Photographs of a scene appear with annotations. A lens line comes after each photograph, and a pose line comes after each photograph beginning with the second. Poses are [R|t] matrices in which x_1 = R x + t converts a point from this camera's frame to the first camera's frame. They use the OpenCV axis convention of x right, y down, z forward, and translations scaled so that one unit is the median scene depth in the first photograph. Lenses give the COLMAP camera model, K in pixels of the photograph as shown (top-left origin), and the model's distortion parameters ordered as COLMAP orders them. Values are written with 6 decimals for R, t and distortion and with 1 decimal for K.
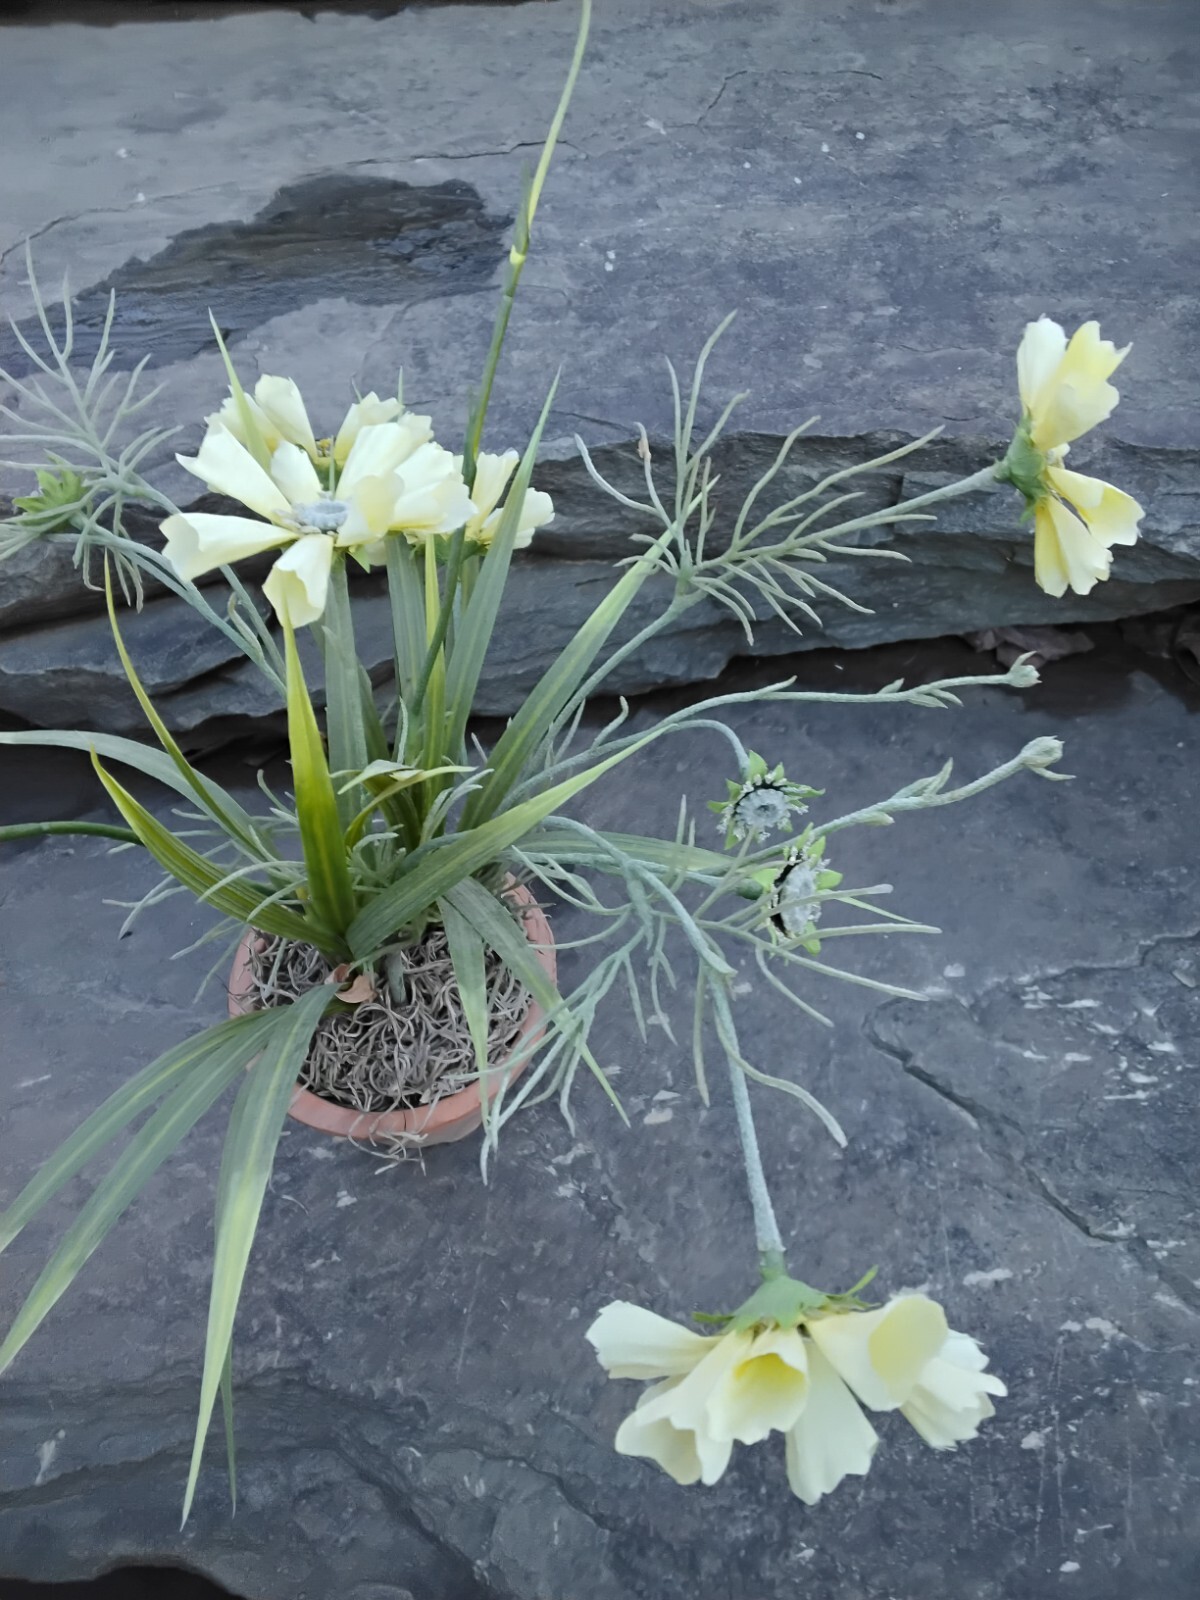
lens RADIAL K [[1298.0, 0, 611.5], [0, 1298.0, 809.3], [0, 0, 1]] dist [0.105786, -0.175998]
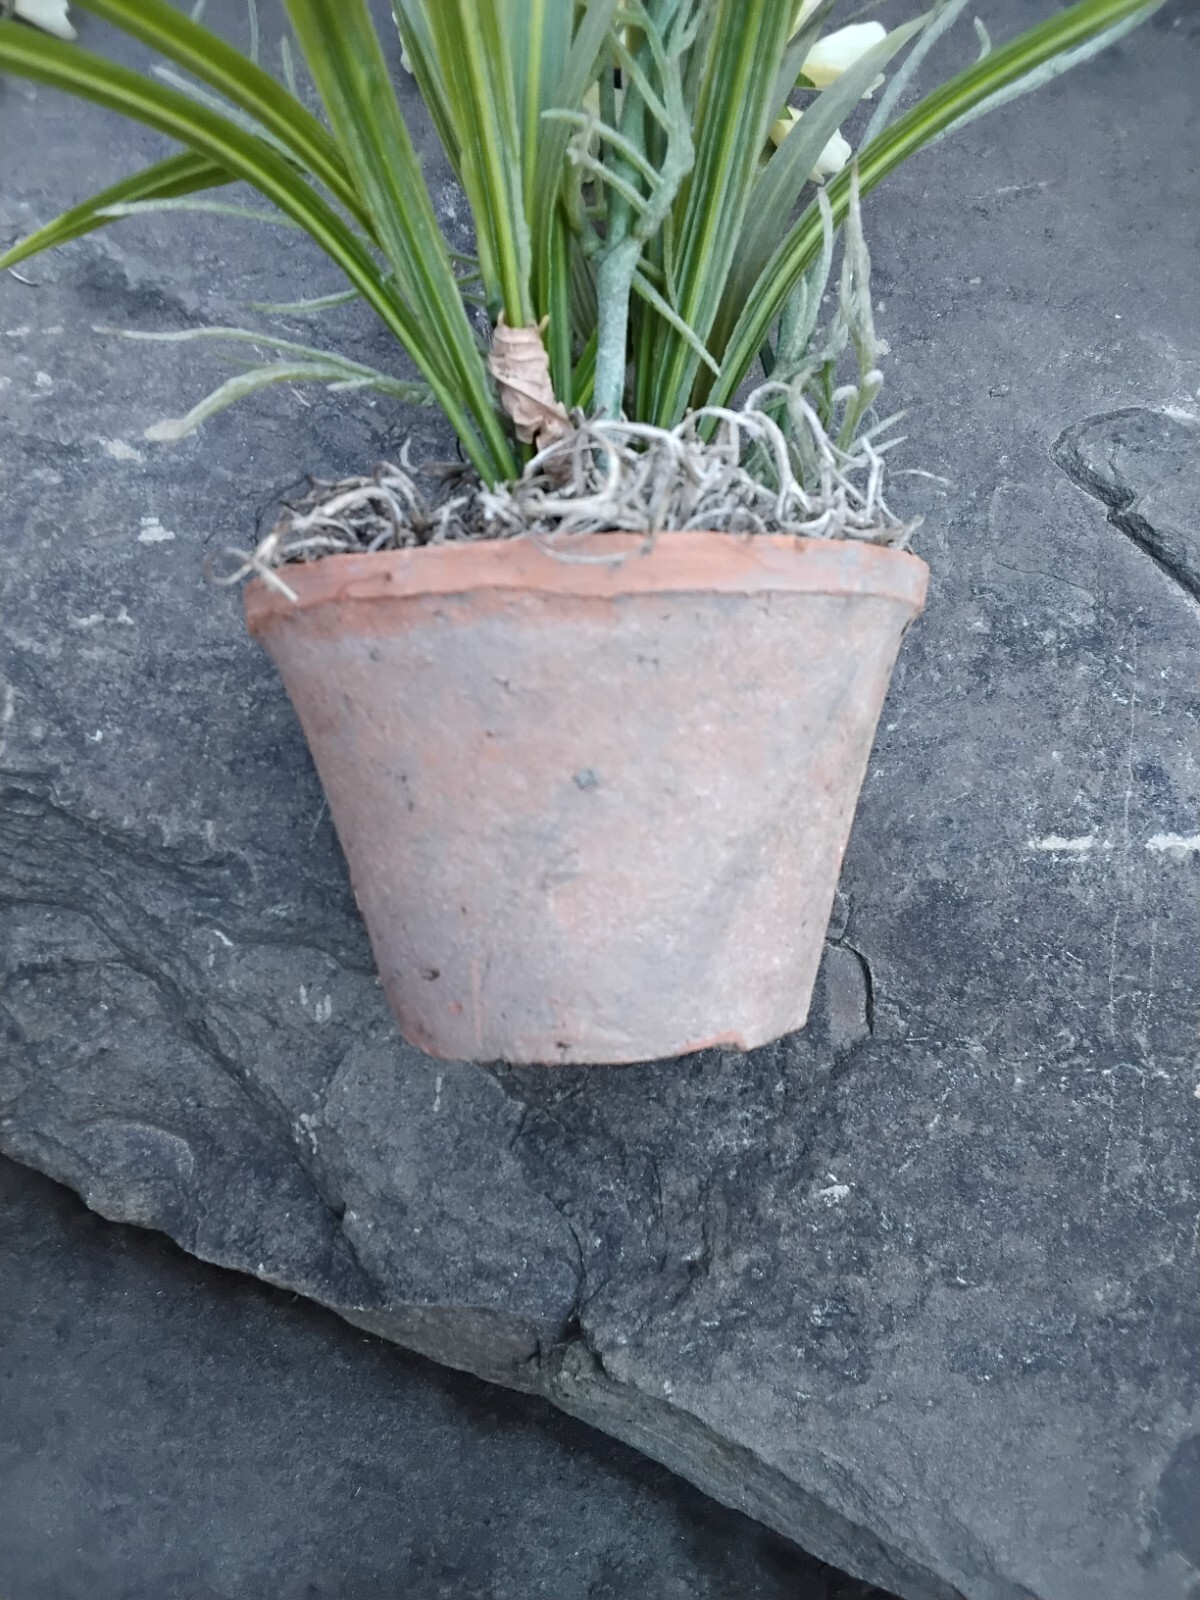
lens RADIAL K [[1298.0, 0, 600.5], [0, 1298.0, 843.0], [0, 0, 1]] dist [0.105786, -0.175998]
pose [[0.979156, 0.179300, 0.095423, -0.041677], [-0.199707, 0.935535, 0.291361, 0.220509], [-0.037030, -0.304344, 0.951842, 0.405701]]
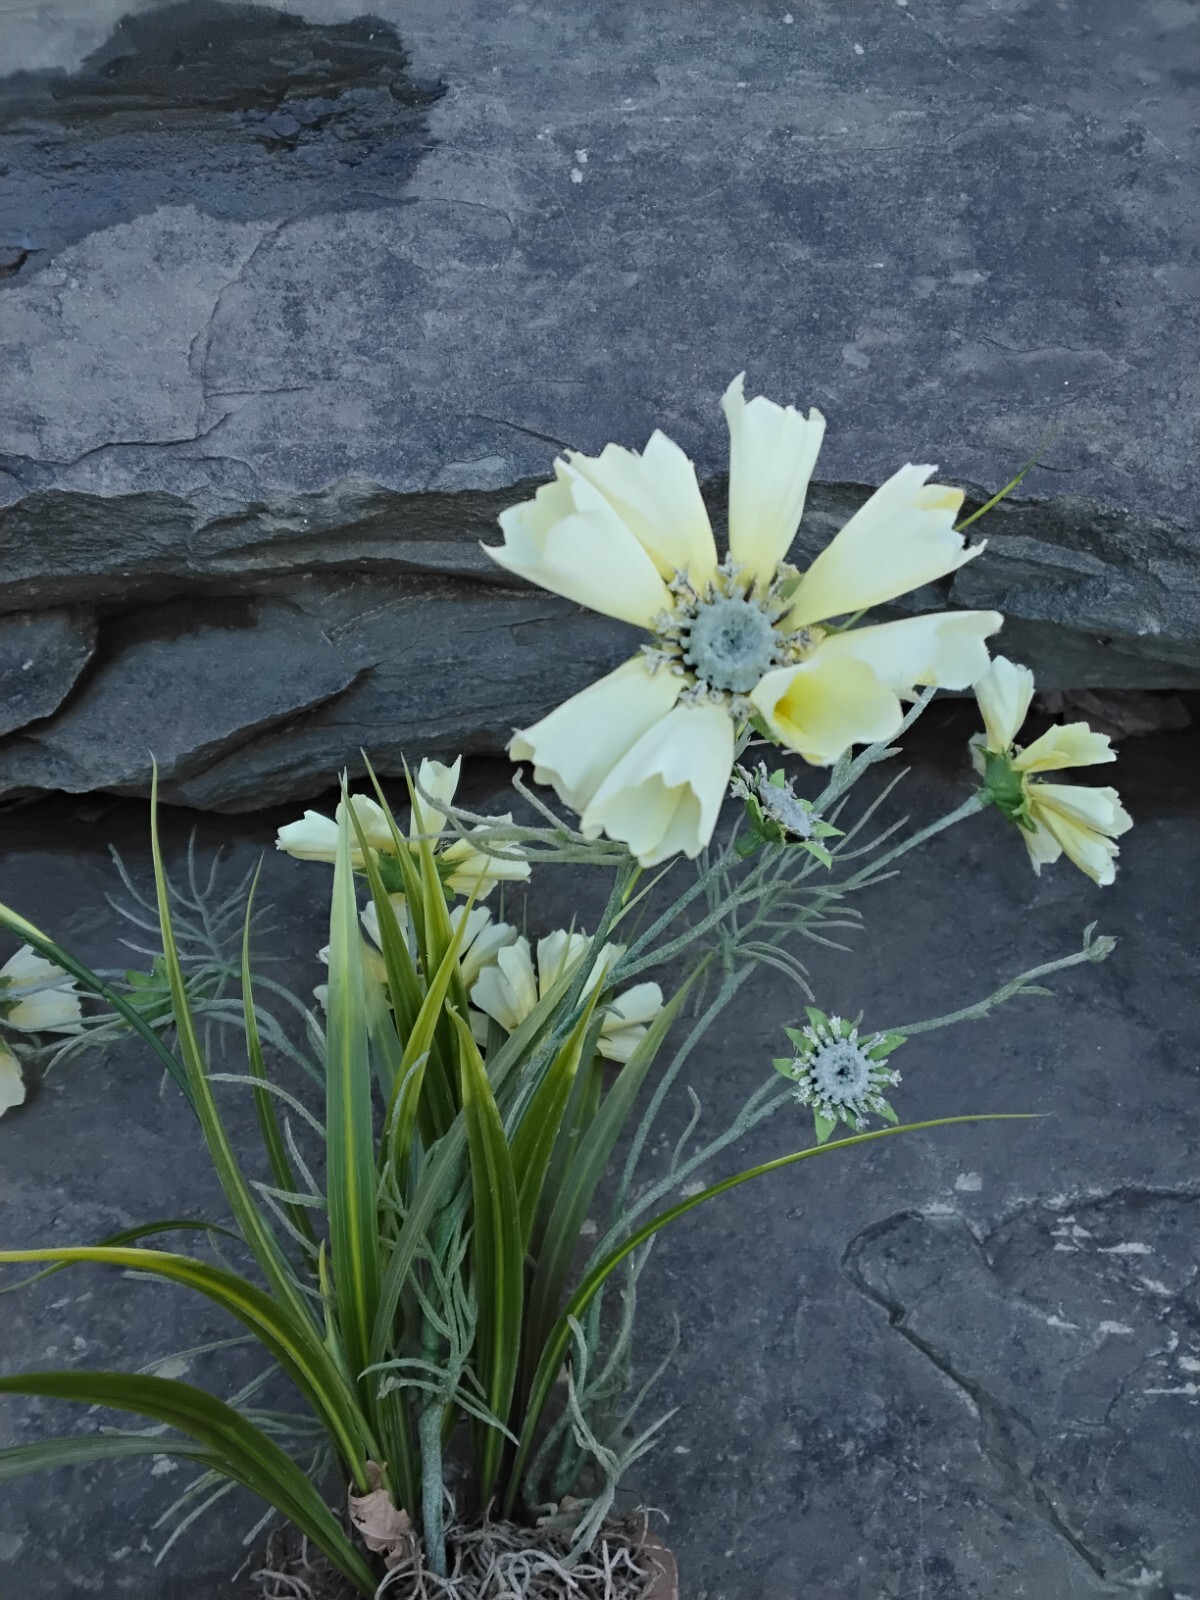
lens RADIAL K [[1318.1, 0, 604.8], [0, 1318.1, 817.9], [0, 0, 1]] dist [0.092510, -0.149310]
pose [[0.998305, 0.058064, -0.003891, 0.041712], [-0.056467, 0.982672, 0.176542, -0.241934], [0.014074, -0.176023, 0.984285, 0.287484]]
